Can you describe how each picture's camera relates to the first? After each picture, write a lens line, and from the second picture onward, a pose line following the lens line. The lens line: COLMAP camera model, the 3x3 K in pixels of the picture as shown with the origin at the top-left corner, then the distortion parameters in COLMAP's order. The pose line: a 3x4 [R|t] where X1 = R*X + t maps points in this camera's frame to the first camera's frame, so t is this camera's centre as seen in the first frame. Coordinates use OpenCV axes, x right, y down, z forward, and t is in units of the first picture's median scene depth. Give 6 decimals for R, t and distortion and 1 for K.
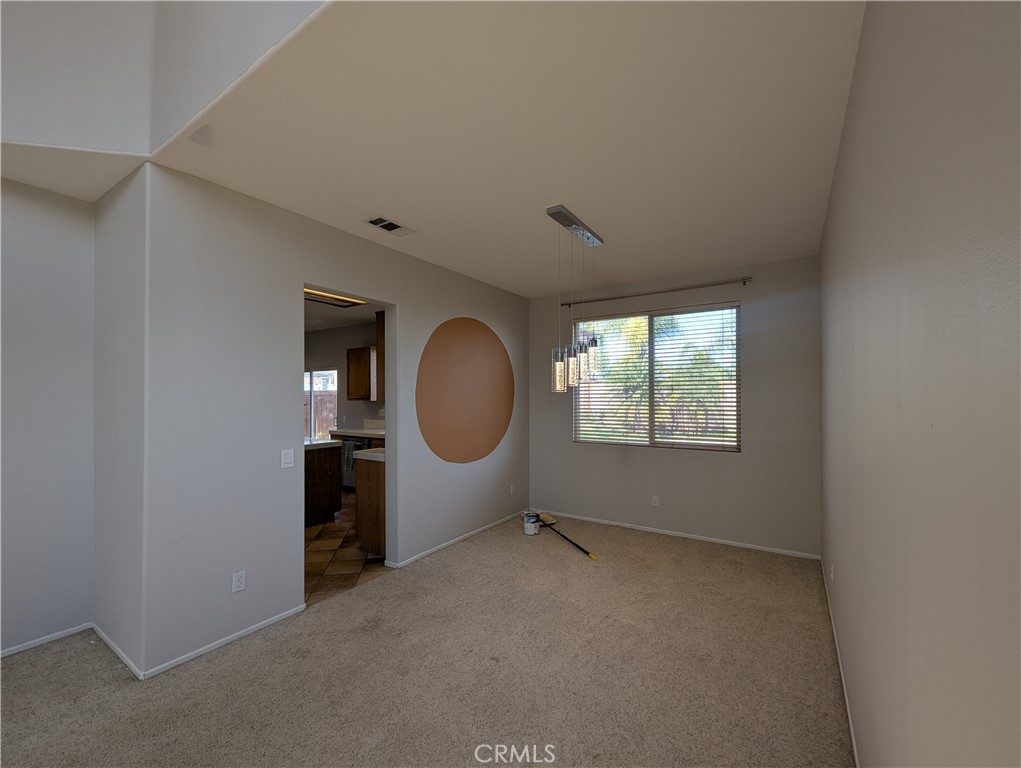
lens RADIAL K [[422.9, 0, 504.3], [0, 422.9, 391.7], [0, 0, 1]] dist [0.000054, -0.000064]
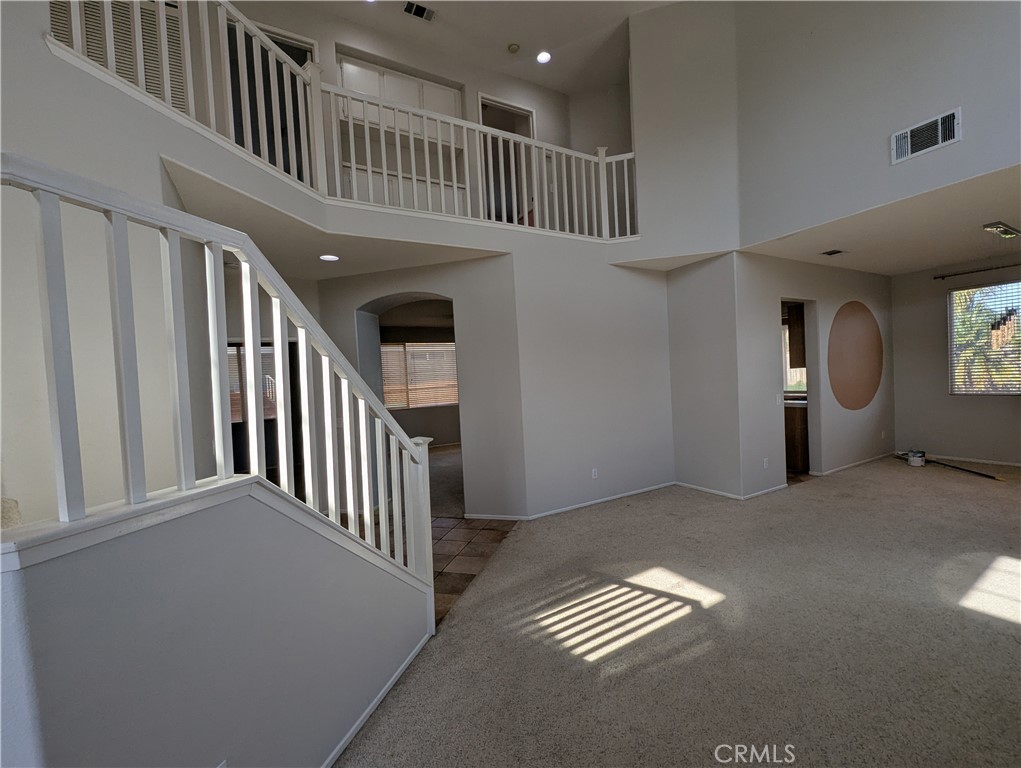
lens RADIAL K [[422.9, 0, 509.2], [0, 422.9, 384.1], [0, 0, 1]] dist [0.000054, -0.000064]
pose [[0.891869, -0.033732, -0.451033, -0.490980], [0.052290, 0.998218, 0.028742, -0.009032], [0.449260, -0.049218, 0.892044, -0.730913]]
